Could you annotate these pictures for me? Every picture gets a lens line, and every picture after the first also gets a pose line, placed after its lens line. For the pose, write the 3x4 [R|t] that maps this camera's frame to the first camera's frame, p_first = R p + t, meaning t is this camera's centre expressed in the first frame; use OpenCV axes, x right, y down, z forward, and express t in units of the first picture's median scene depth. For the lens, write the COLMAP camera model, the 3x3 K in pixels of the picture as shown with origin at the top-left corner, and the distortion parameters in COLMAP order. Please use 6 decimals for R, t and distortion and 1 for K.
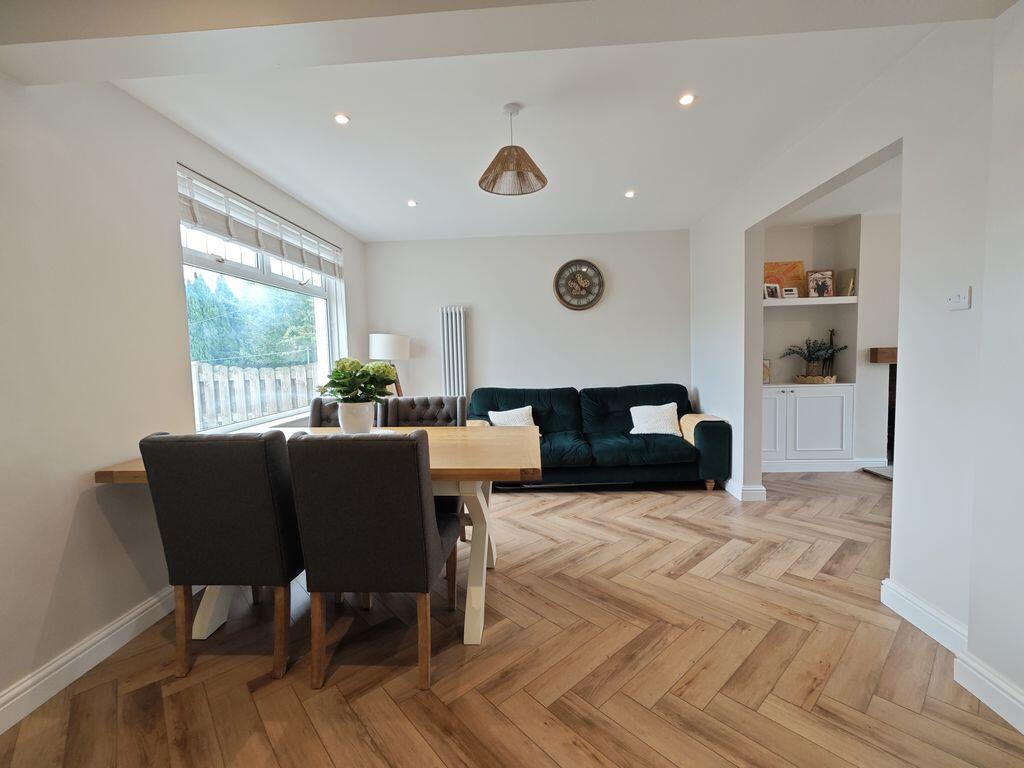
lens RADIAL K [[449.2, 0, 511.4], [0, 449.2, 381.9], [0, 0, 1]] dist [0.005145, -0.000116]
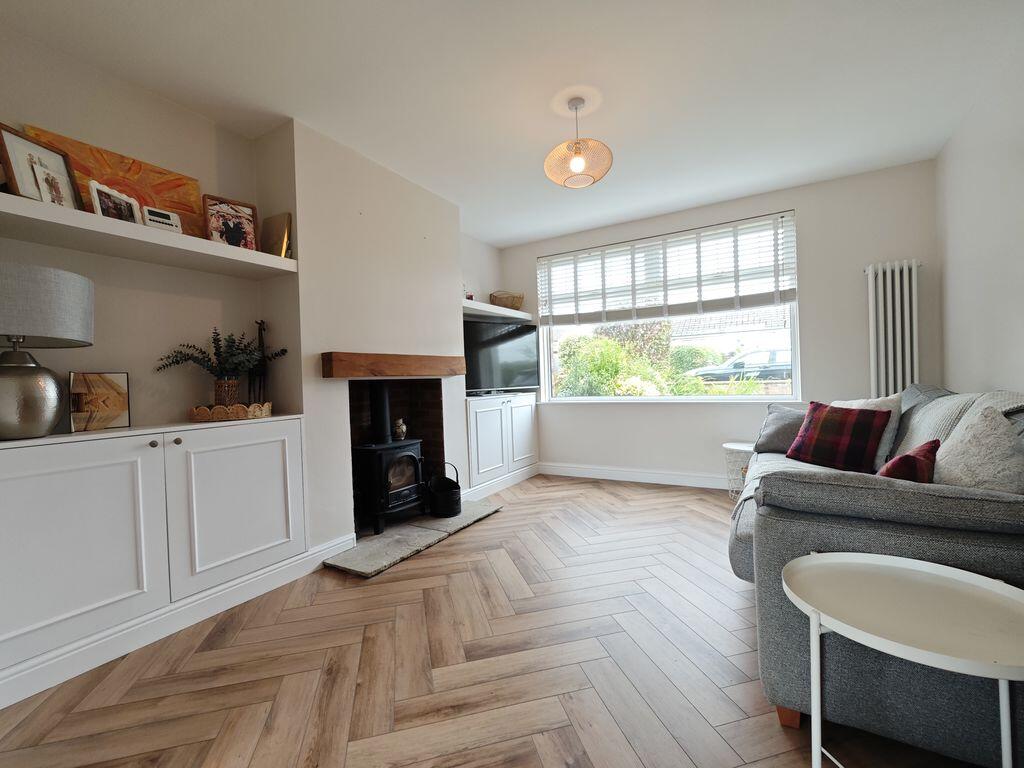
lens RADIAL K [[449.2, 0, 511.4], [0, 449.2, 381.9], [0, 0, 1]] dist [0.005145, -0.000116]
pose [[0.465141, 0.004294, 0.885226, 0.386382], [0.082494, 0.995427, -0.048174, 0.011475], [-0.881385, 0.095433, 0.462659, 0.506105]]
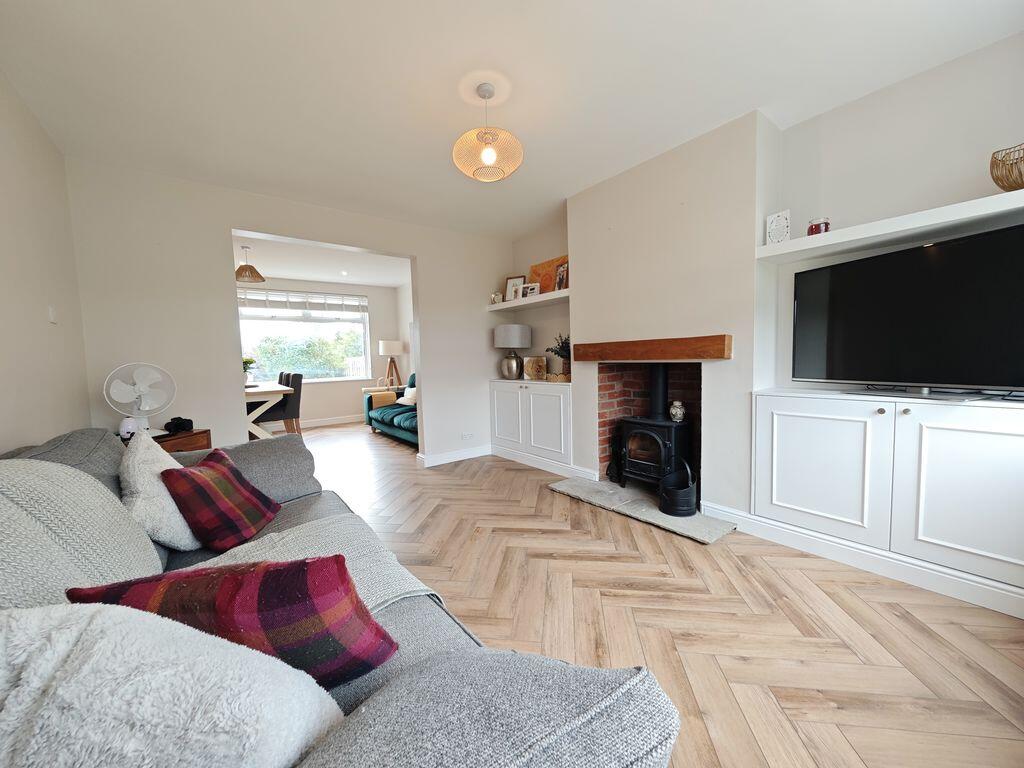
lens RADIAL K [[373.4, 0, 512.0], [0, 373.4, 384.0], [0, 0, 1]] dist [0.000065, -0.000005]
pose [[0.658533, 0.059218, -0.750219, 1.264102], [-0.054848, 0.998025, 0.030634, -0.011596], [0.750551, 0.020975, 0.660480, 0.401568]]
